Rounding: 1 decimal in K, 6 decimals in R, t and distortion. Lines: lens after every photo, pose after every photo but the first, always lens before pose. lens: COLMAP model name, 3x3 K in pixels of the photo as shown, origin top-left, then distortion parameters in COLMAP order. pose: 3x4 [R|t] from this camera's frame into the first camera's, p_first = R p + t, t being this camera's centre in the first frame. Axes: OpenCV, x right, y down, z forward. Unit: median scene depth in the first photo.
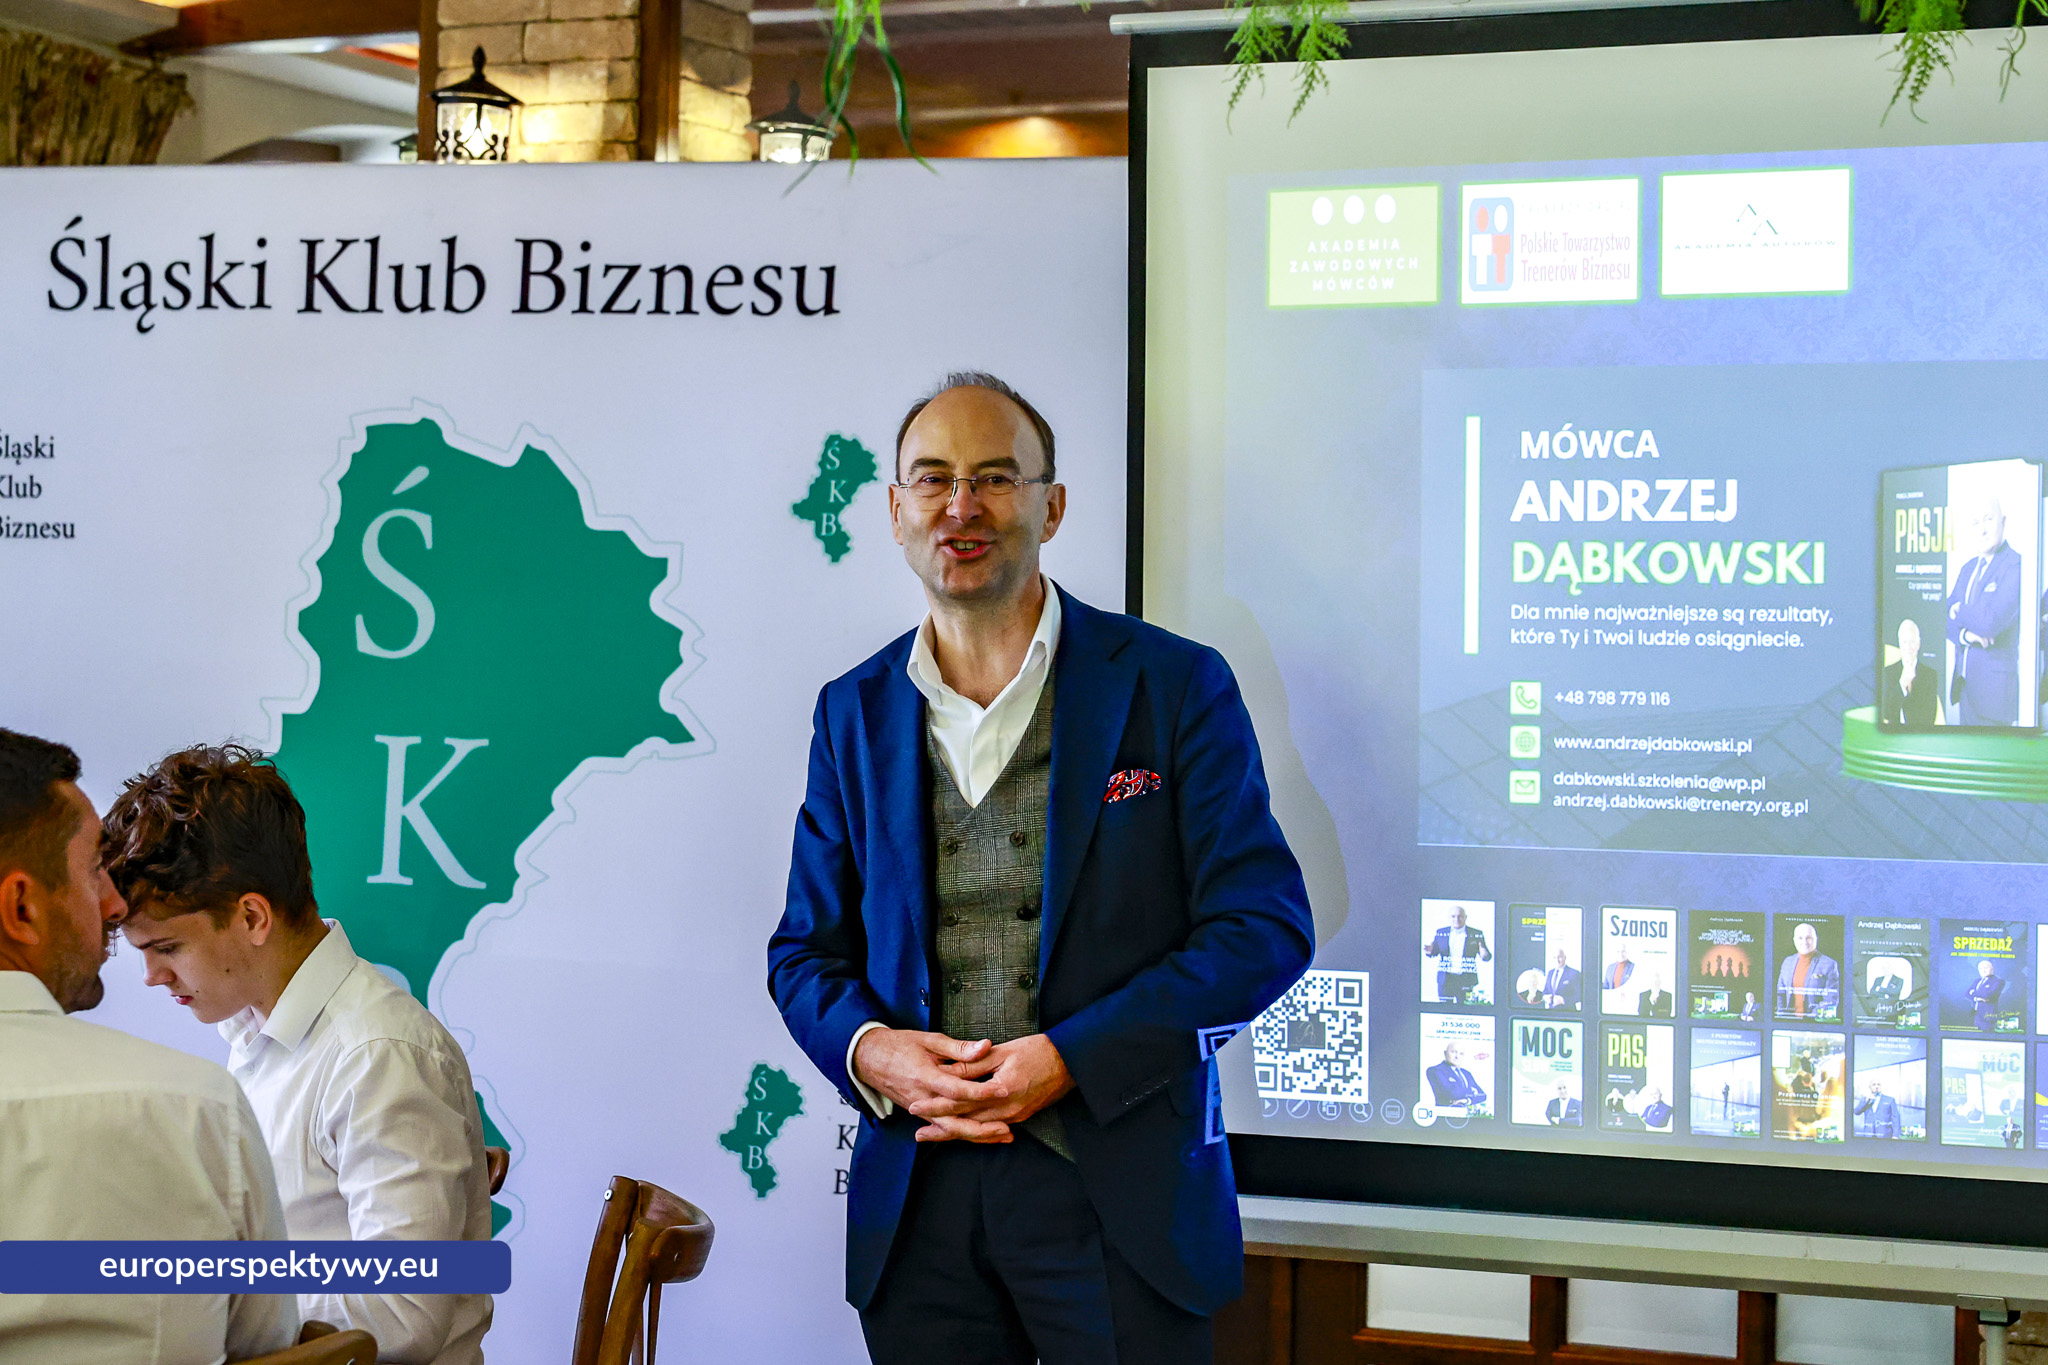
lens RADIAL K [[3929.7, 0, 1091.1], [0, 3929.7, 641.0], [0, 0, 1]] dist [-0.011023, 0.000000]
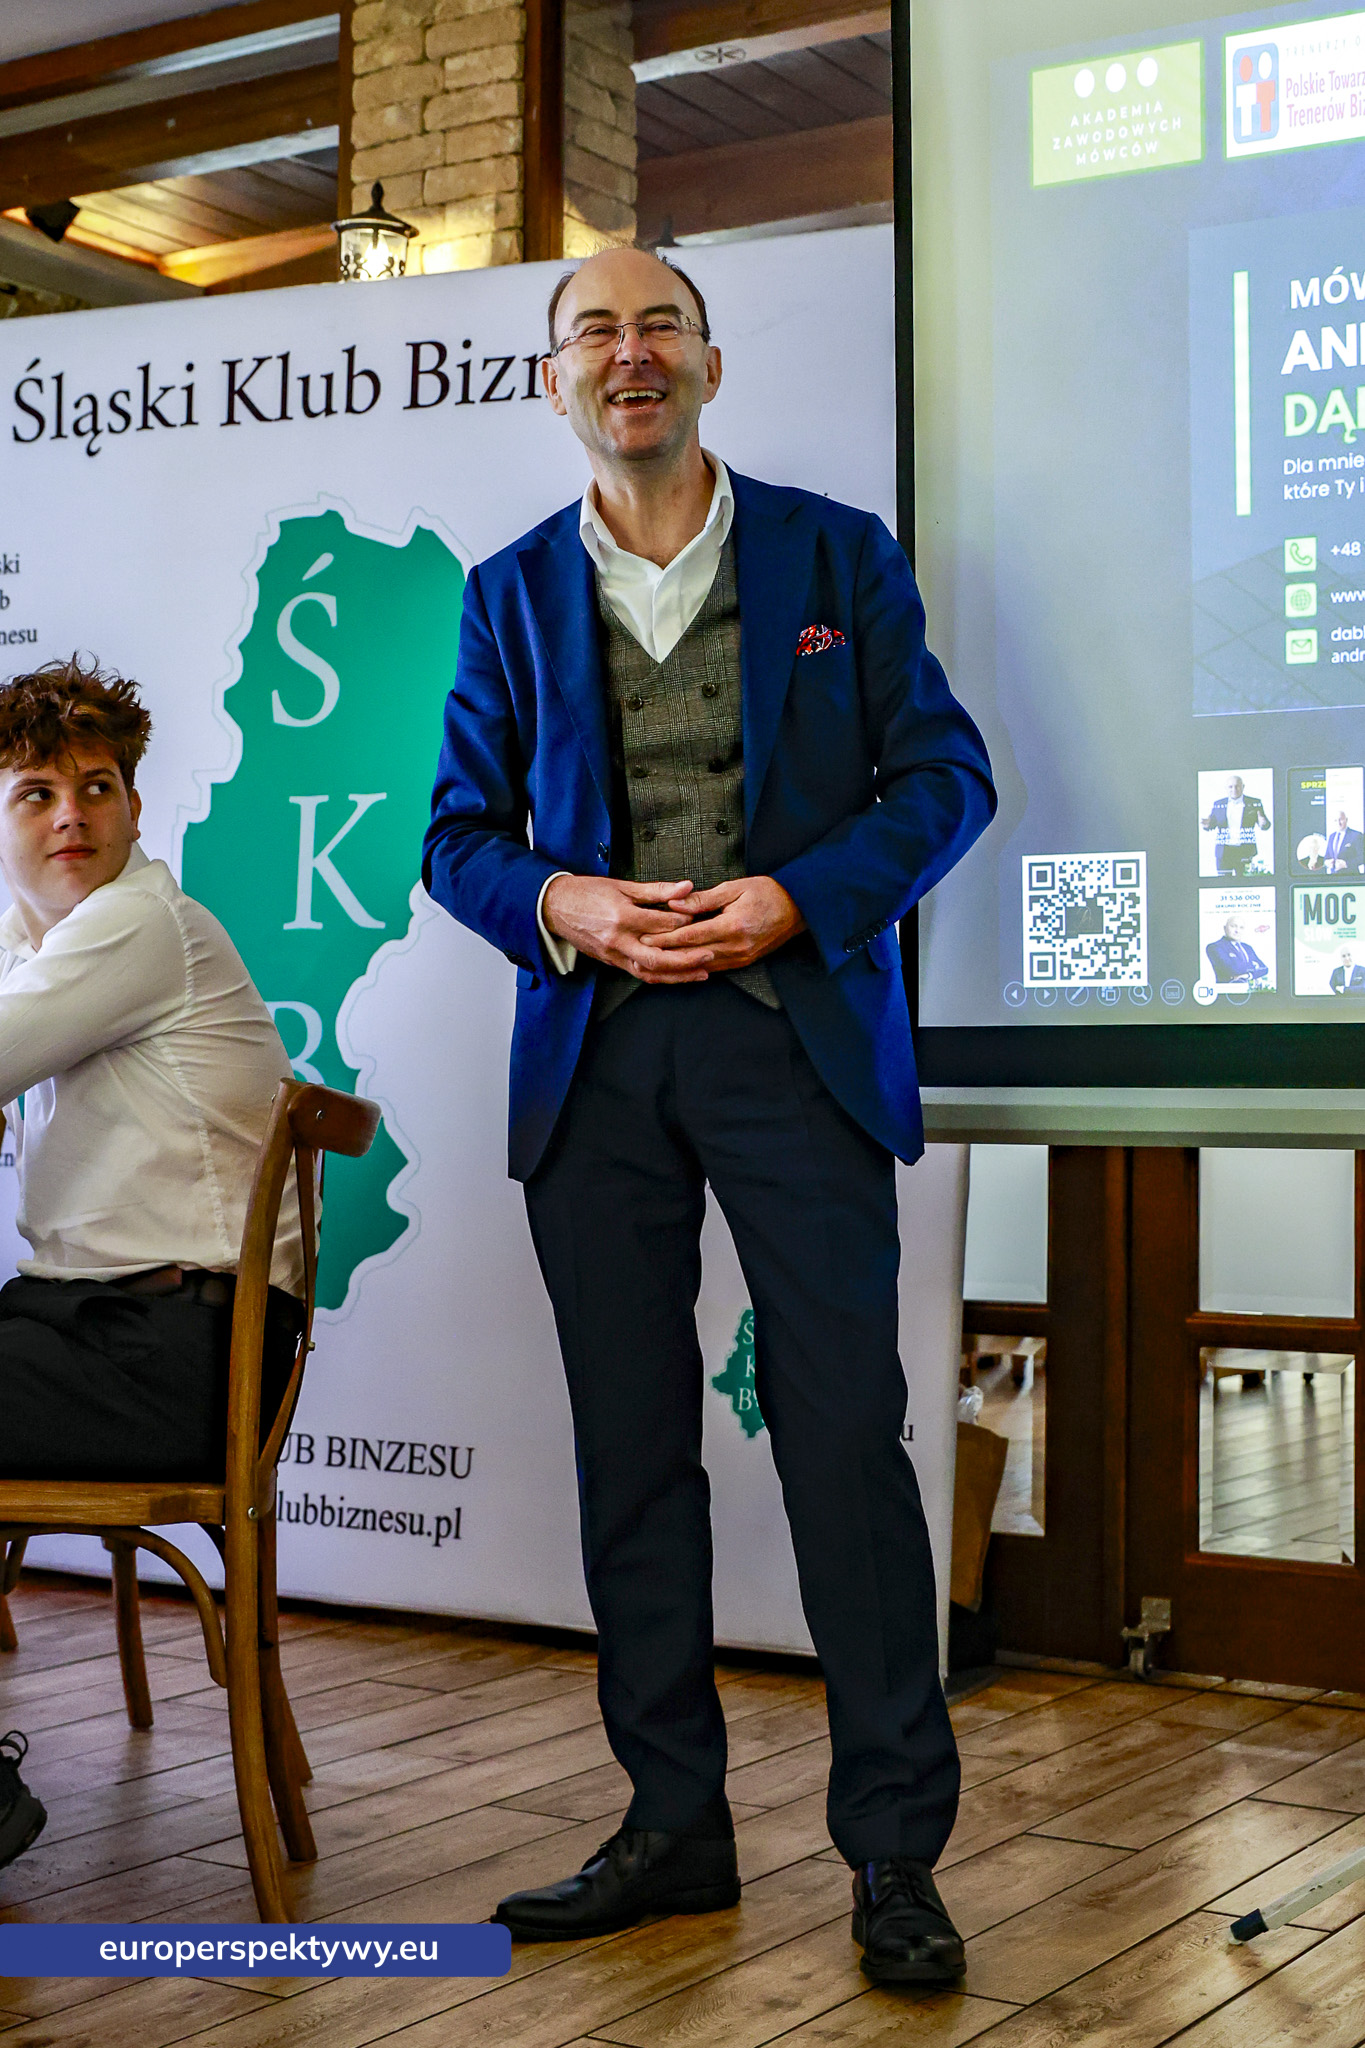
lens RADIAL K [[2964.7, 0, 735.8], [0, 2964.7, 995.4], [0, 0, 1]] dist [0.000019, 0.000000]
pose [[0.992451, -0.019178, -0.121137, 0.057921], [0.017496, 0.999735, -0.014933, 0.128766], [0.121391, 0.012701, 0.992524, 0.255944]]
